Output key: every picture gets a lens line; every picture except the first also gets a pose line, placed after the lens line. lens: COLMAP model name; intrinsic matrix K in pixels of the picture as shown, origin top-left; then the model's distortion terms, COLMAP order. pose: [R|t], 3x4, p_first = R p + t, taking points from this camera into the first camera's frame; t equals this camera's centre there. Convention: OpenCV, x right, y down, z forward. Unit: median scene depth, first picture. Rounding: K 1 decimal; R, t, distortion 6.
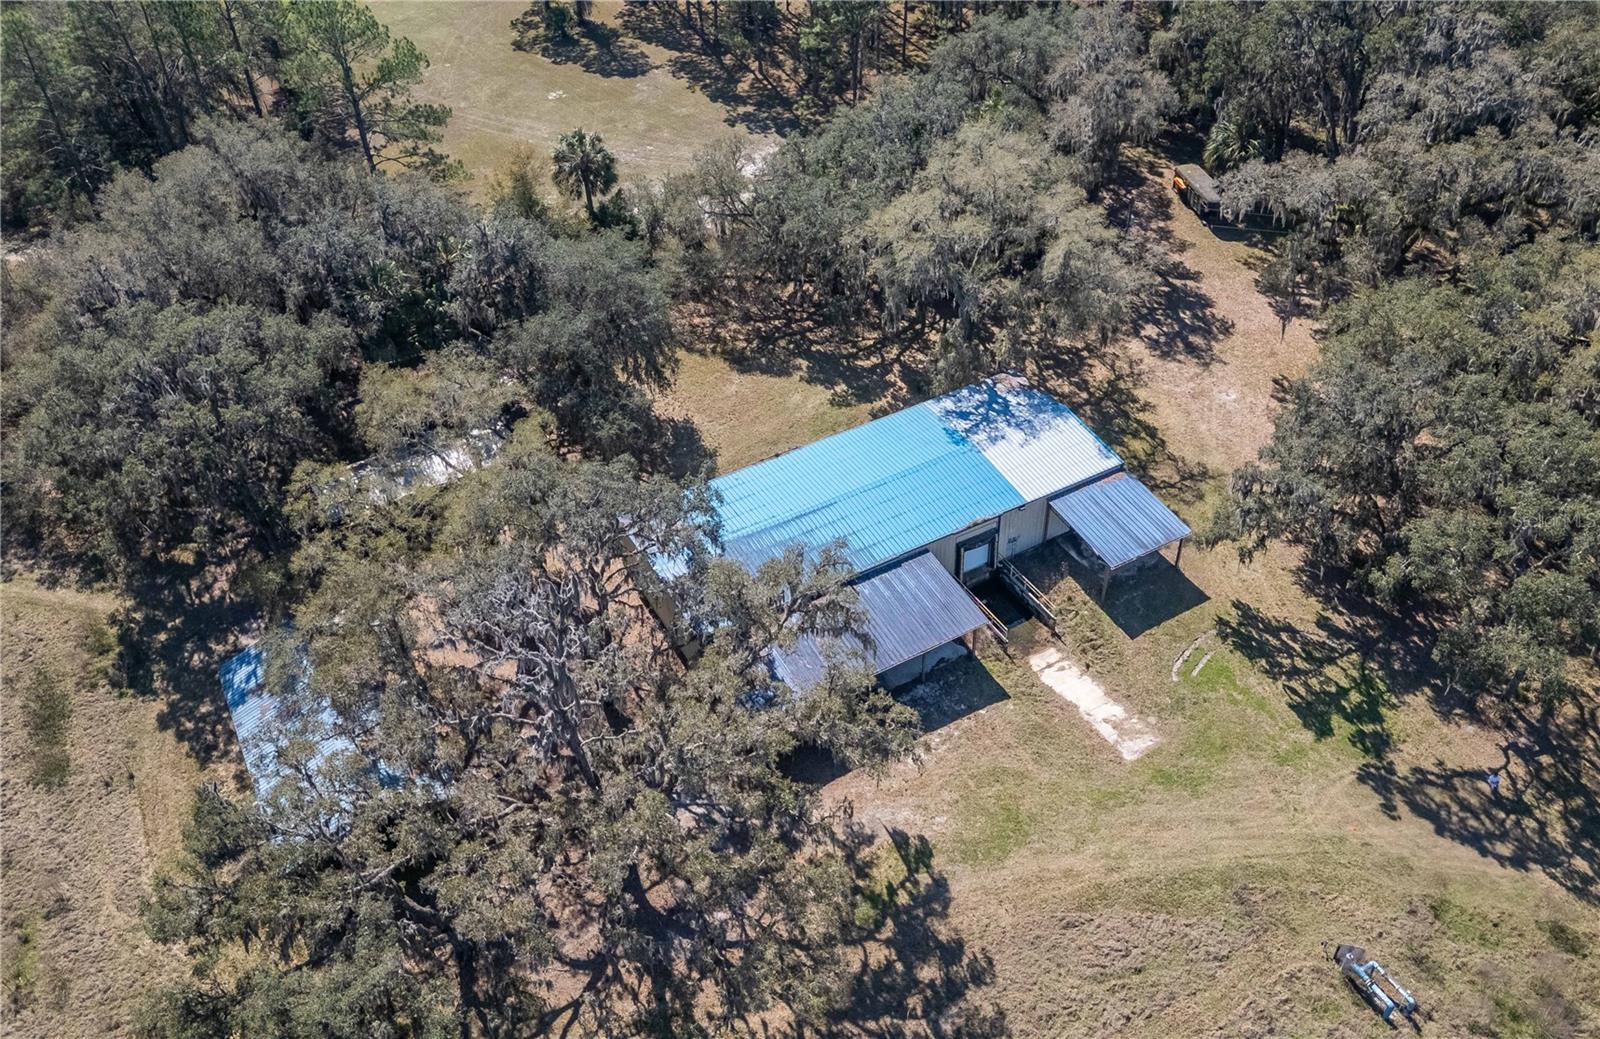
lens RADIAL K [[1308.7, 0, 818.7], [0, 1308.7, 519.8], [0, 0, 1]] dist [0.130482, -0.317346]
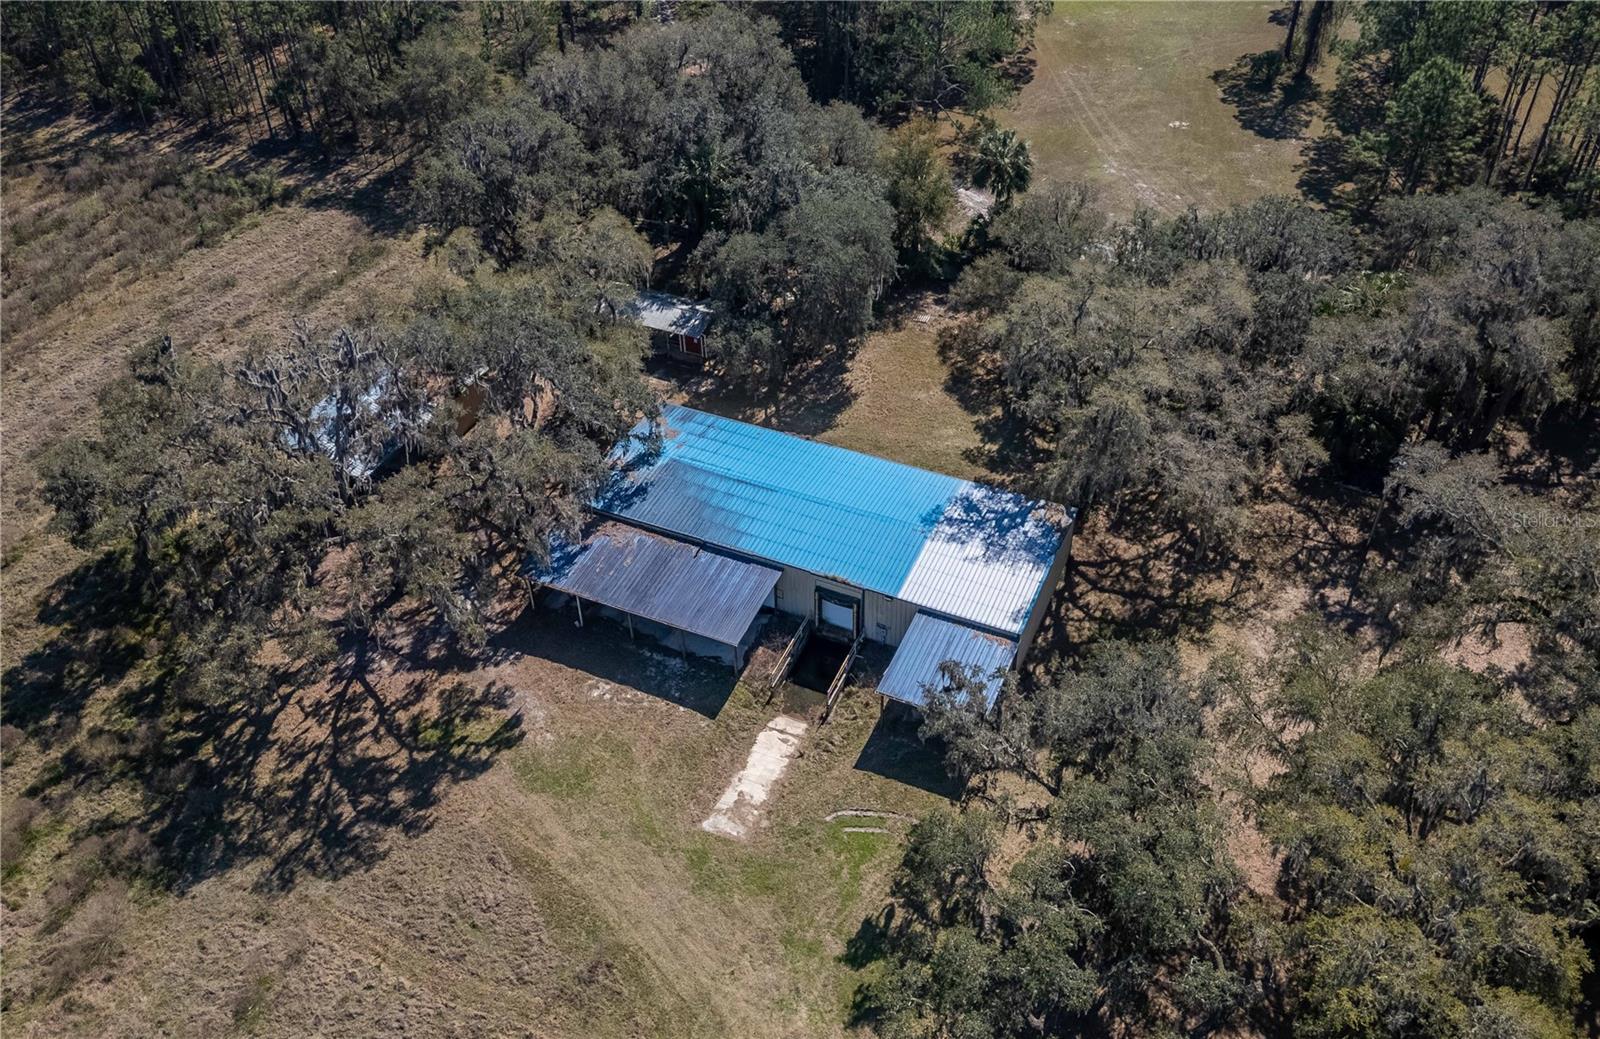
lens RADIAL K [[1308.7, 0, 818.7], [0, 1308.7, 519.8], [0, 0, 1]] dist [0.130482, -0.317346]
pose [[0.570791, 0.526828, -0.629802, 0.729274], [-0.528979, 0.822580, 0.208671, -0.239062], [0.627996, 0.214044, 0.748202, 0.253943]]
